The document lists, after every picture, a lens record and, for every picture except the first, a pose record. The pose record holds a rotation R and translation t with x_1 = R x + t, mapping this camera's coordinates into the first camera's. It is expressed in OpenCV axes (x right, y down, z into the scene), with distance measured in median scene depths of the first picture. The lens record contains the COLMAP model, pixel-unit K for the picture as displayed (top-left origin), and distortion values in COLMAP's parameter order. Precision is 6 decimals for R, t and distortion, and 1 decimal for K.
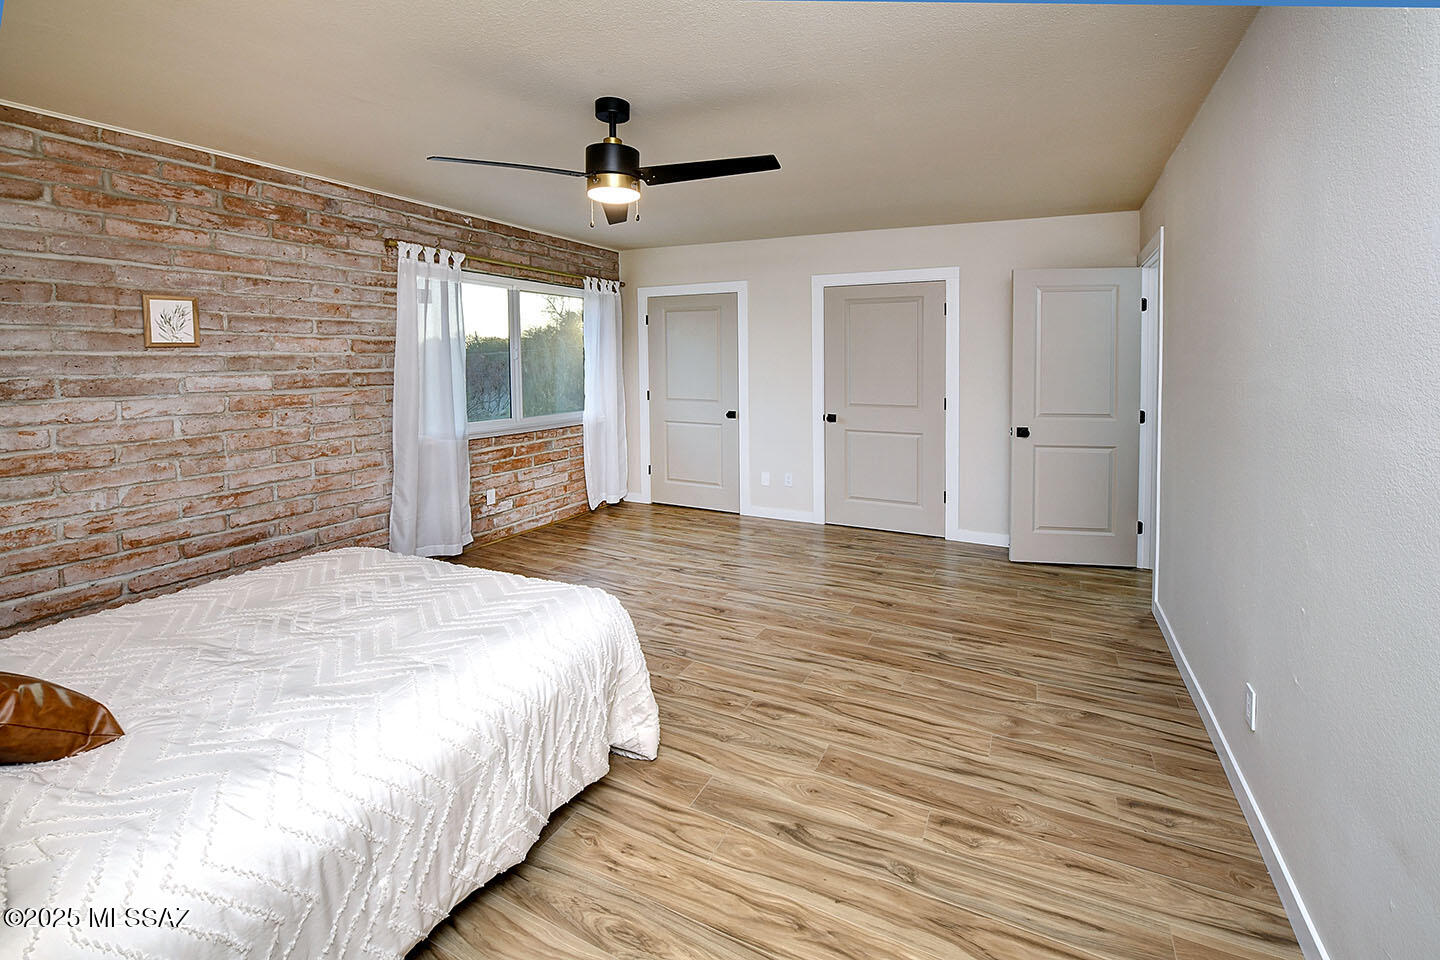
lens RADIAL K [[610.7, 0, 719.1], [0, 610.7, 380.0], [0, 0, 1]] dist [-0.018150, 0.000047]
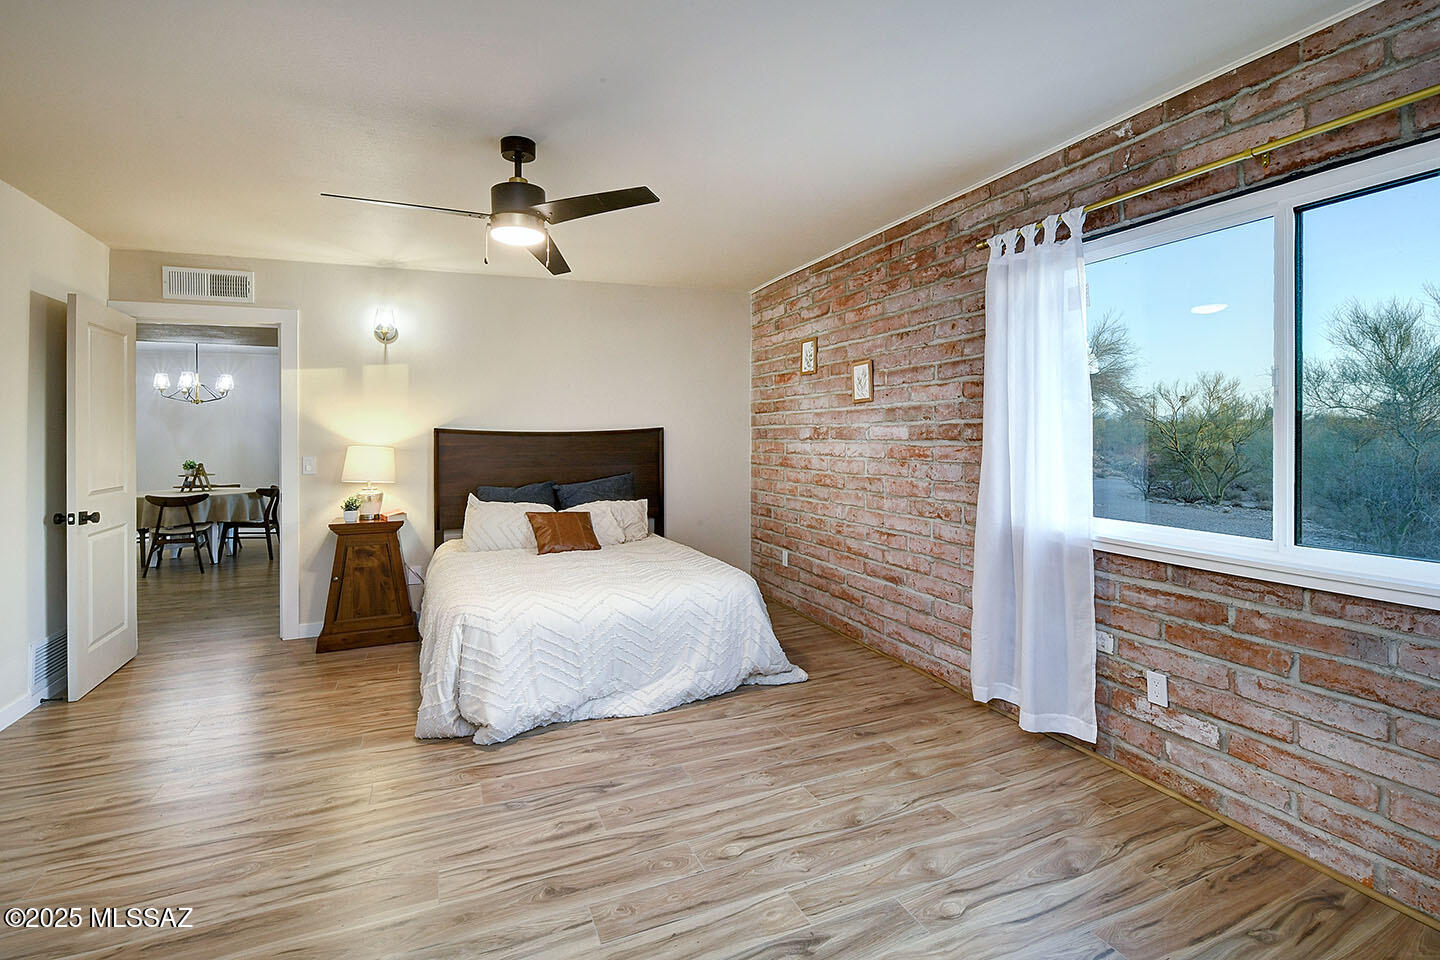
lens RADIAL K [[702.3, 0, 700.3], [0, 702.3, 437.6], [0, 0, 1]] dist [-0.015991, -0.000369]
pose [[-0.660282, 0.013397, -0.750899, 0.360239], [-0.014404, 0.999431, 0.030497, -0.018367], [0.750880, 0.030952, -0.659713, 1.493517]]
